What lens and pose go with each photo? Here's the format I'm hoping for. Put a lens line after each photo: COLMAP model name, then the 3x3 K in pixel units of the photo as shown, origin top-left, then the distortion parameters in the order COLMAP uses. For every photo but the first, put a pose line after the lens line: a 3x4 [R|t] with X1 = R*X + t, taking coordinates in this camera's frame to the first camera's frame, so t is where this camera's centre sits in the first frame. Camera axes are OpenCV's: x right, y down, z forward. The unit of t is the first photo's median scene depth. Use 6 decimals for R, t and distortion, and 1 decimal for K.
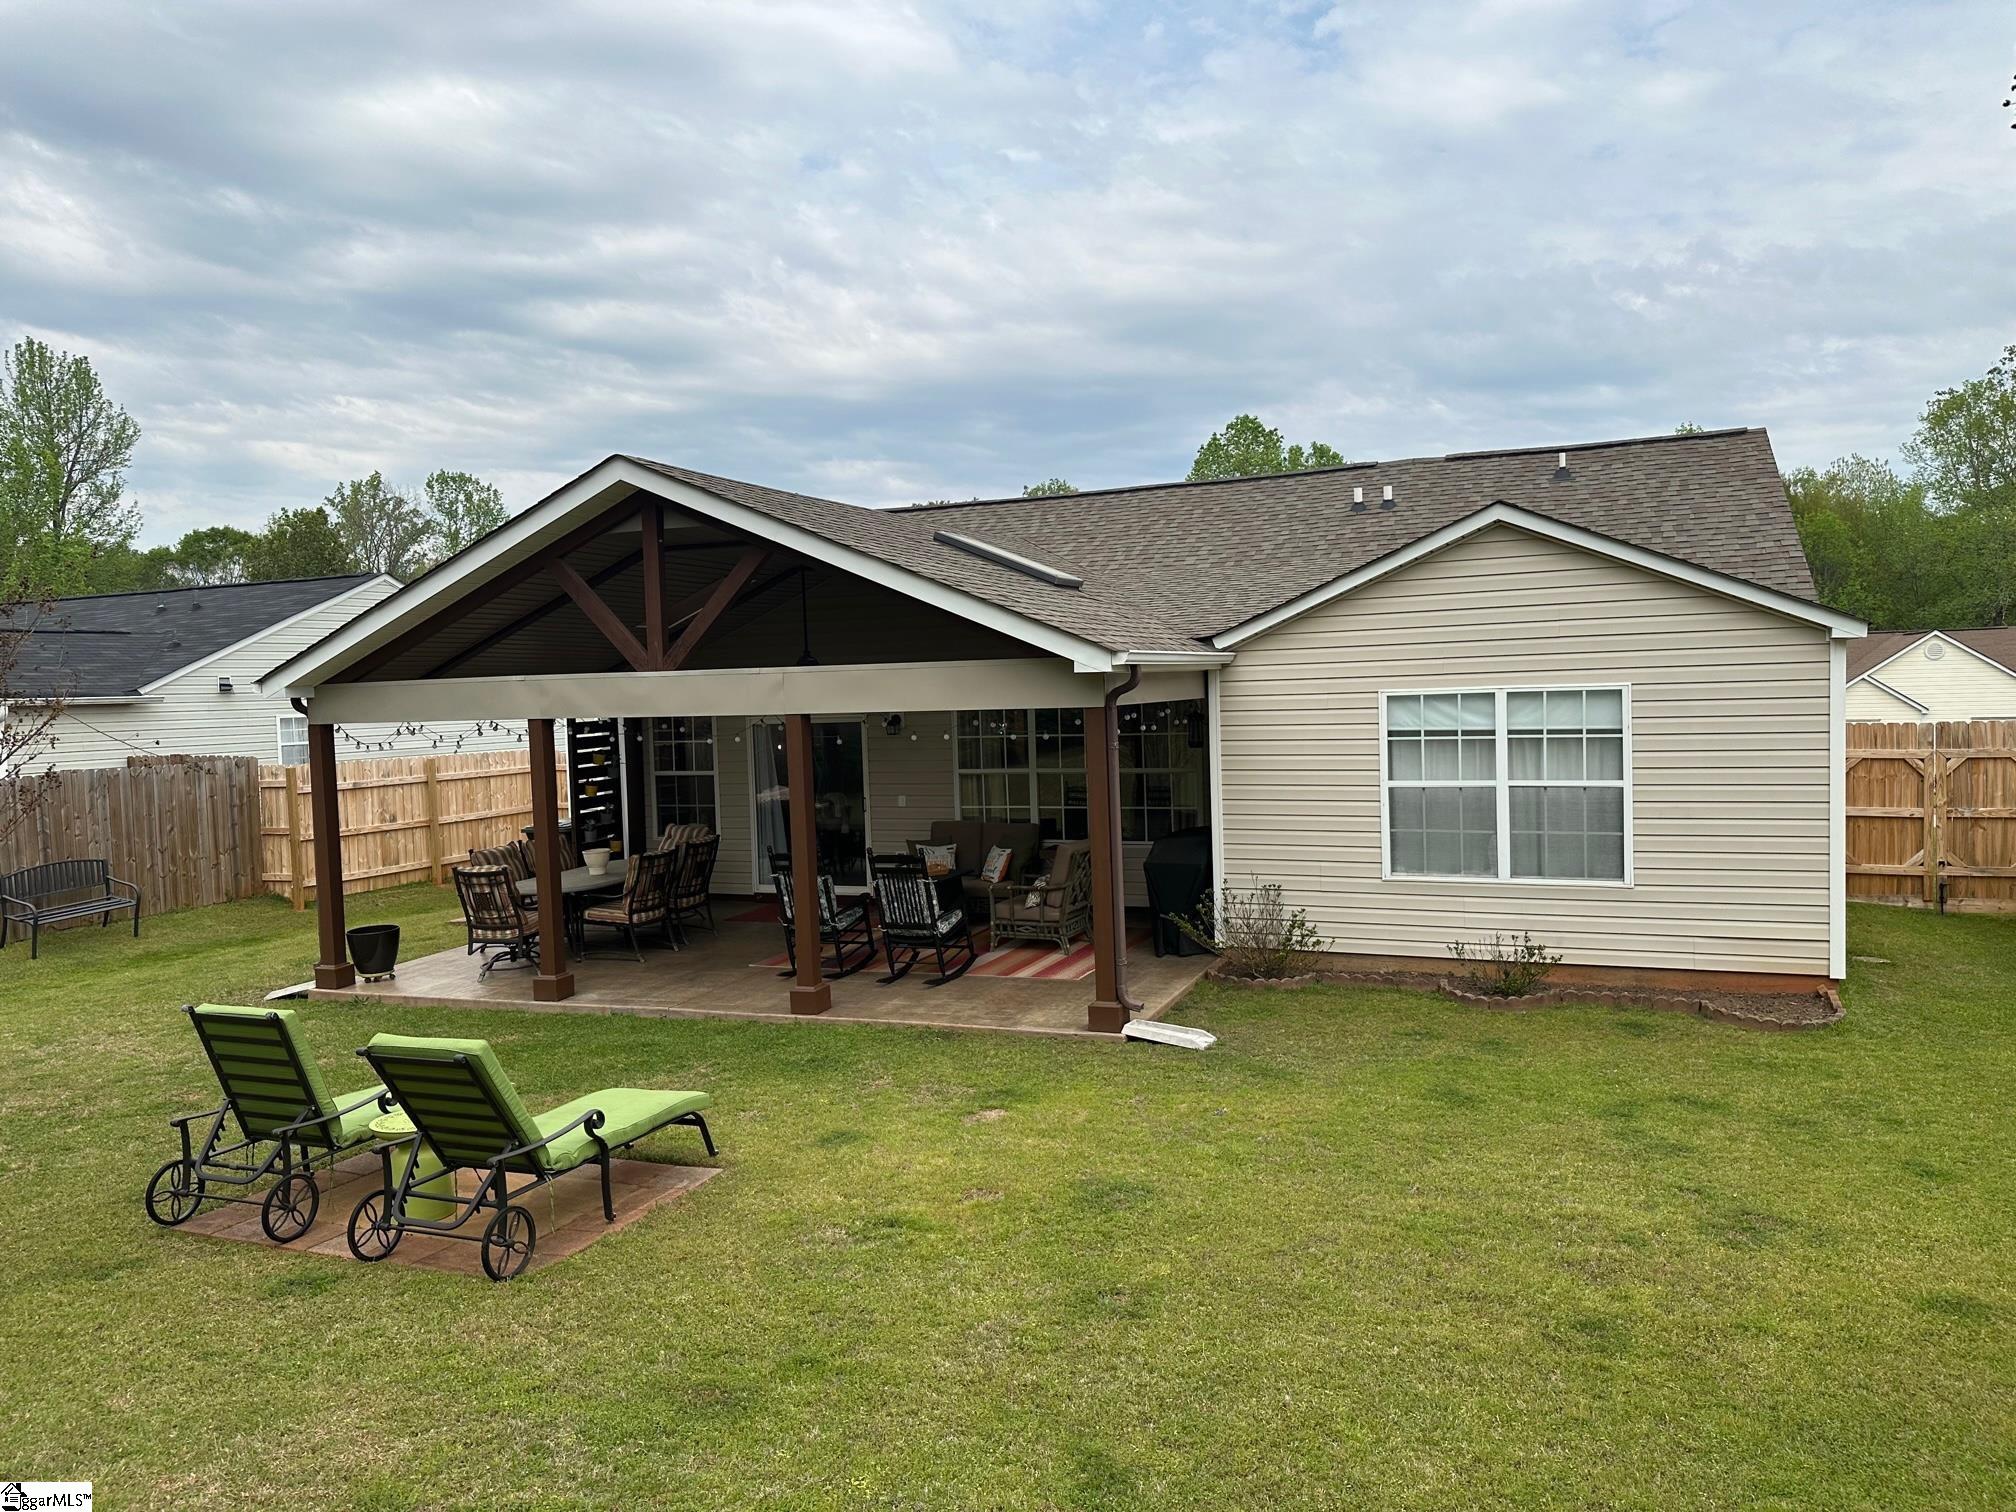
lens RADIAL K [[1419.5, 0, 1008.1], [0, 1419.5, 750.5], [0, 0, 1]] dist [0.076392, -0.090658]
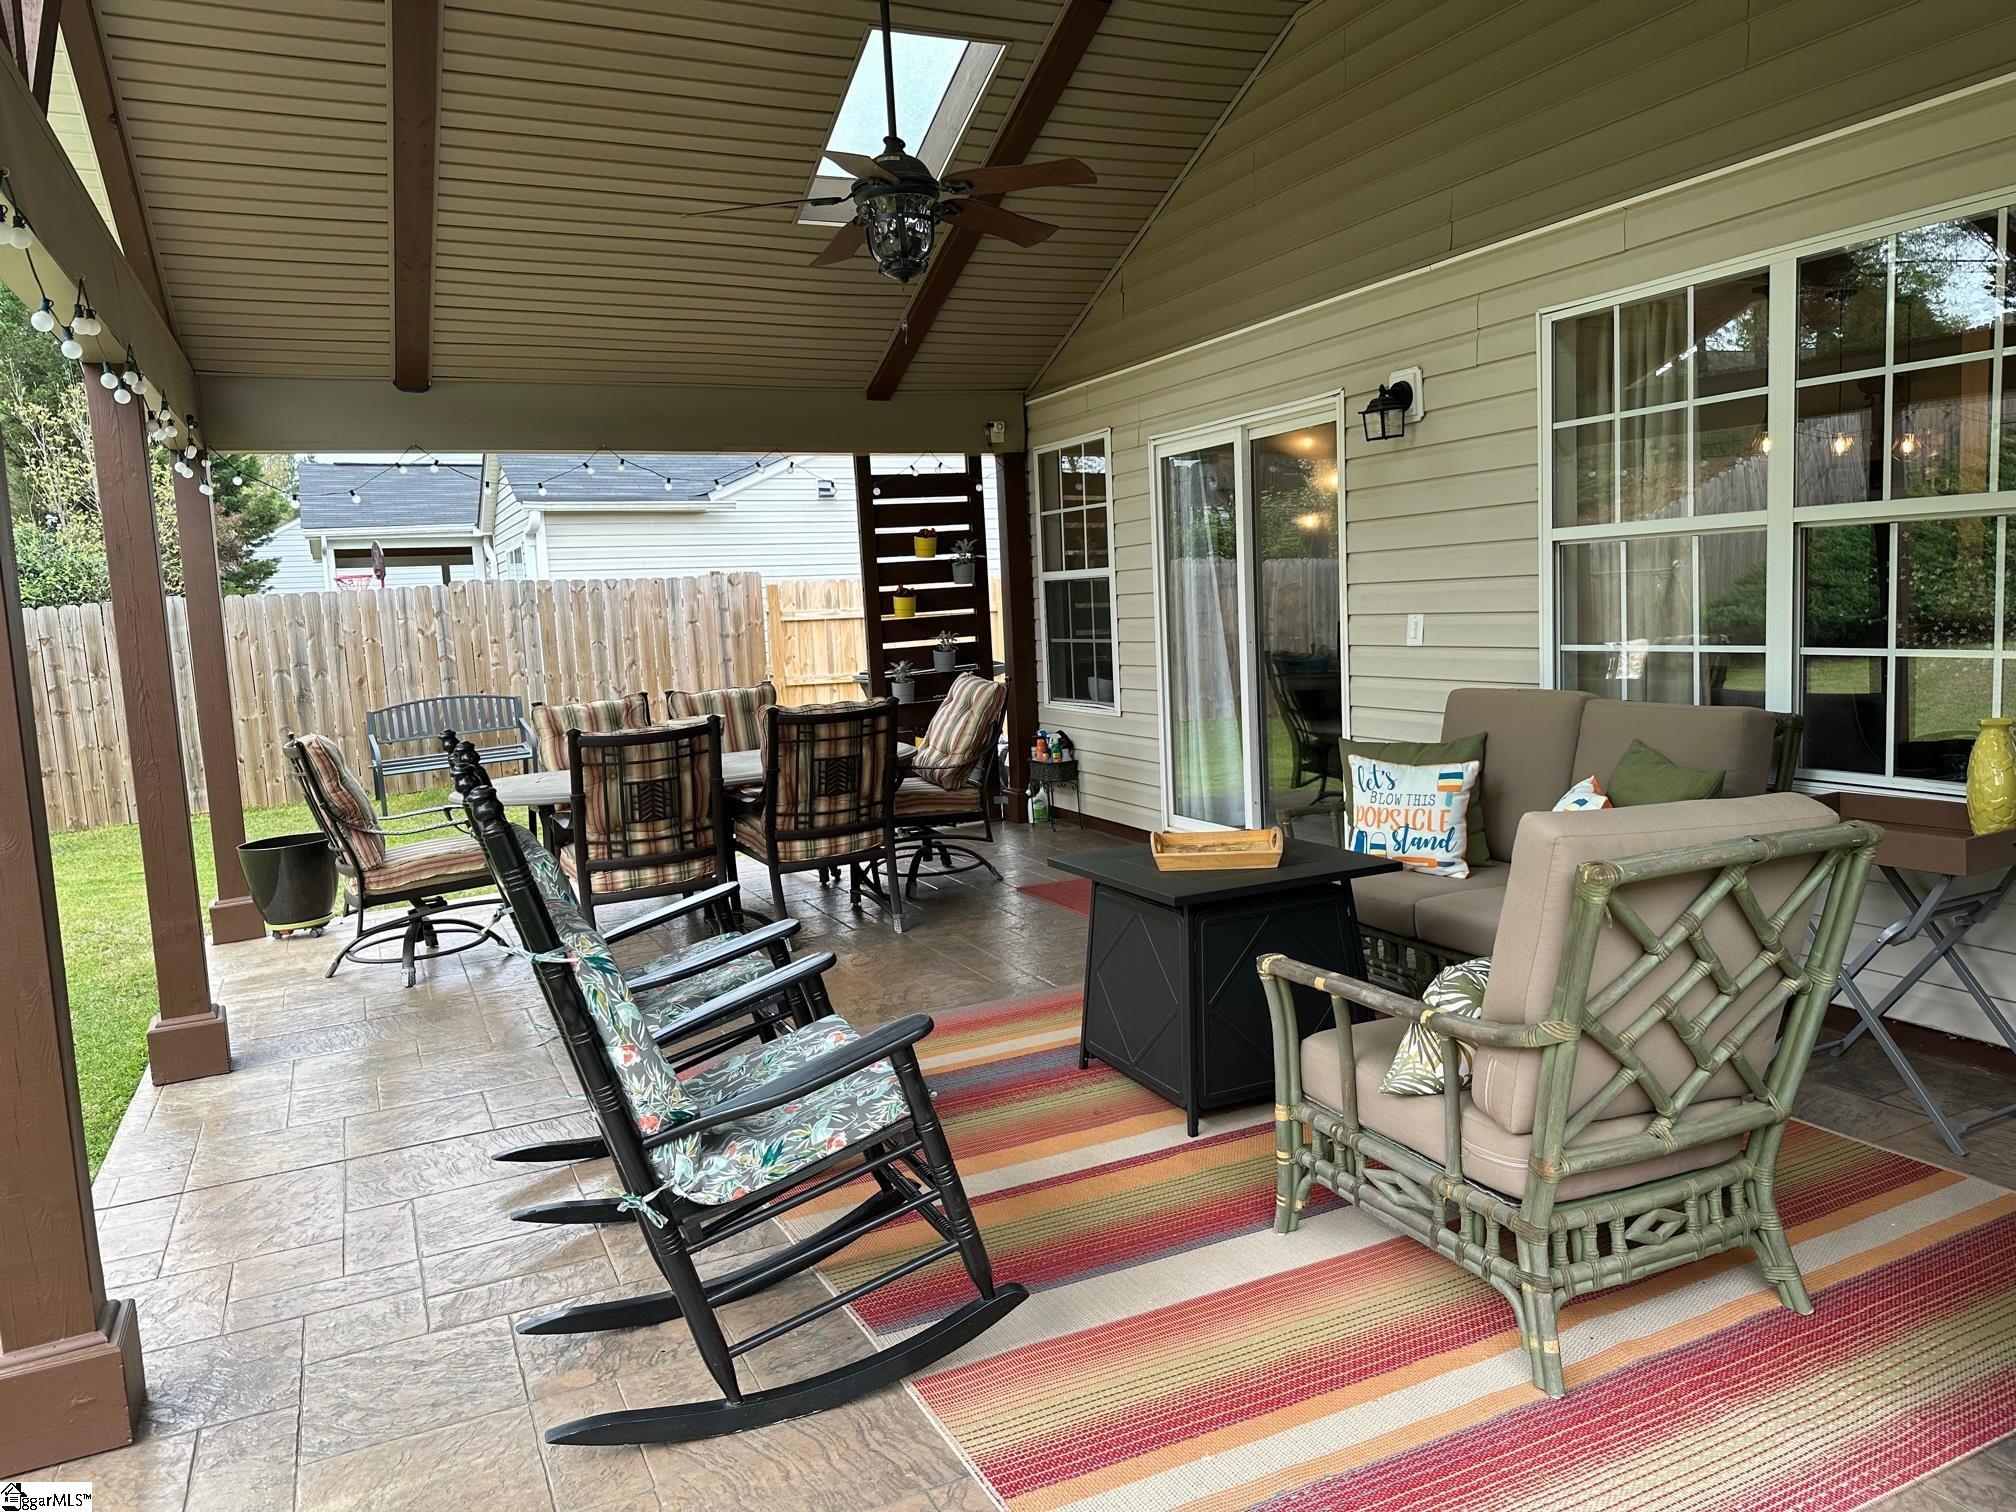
lens RADIAL K [[1419.5, 0, 1010.5], [0, 1419.5, 757.1], [0, 0, 1]] dist [0.076392, -0.090658]
pose [[0.737321, 0.073403, -0.671542, 0.085982], [-0.009496, 0.995107, 0.098344, 0.030162], [0.675475, -0.066134, 0.734411, 0.615901]]
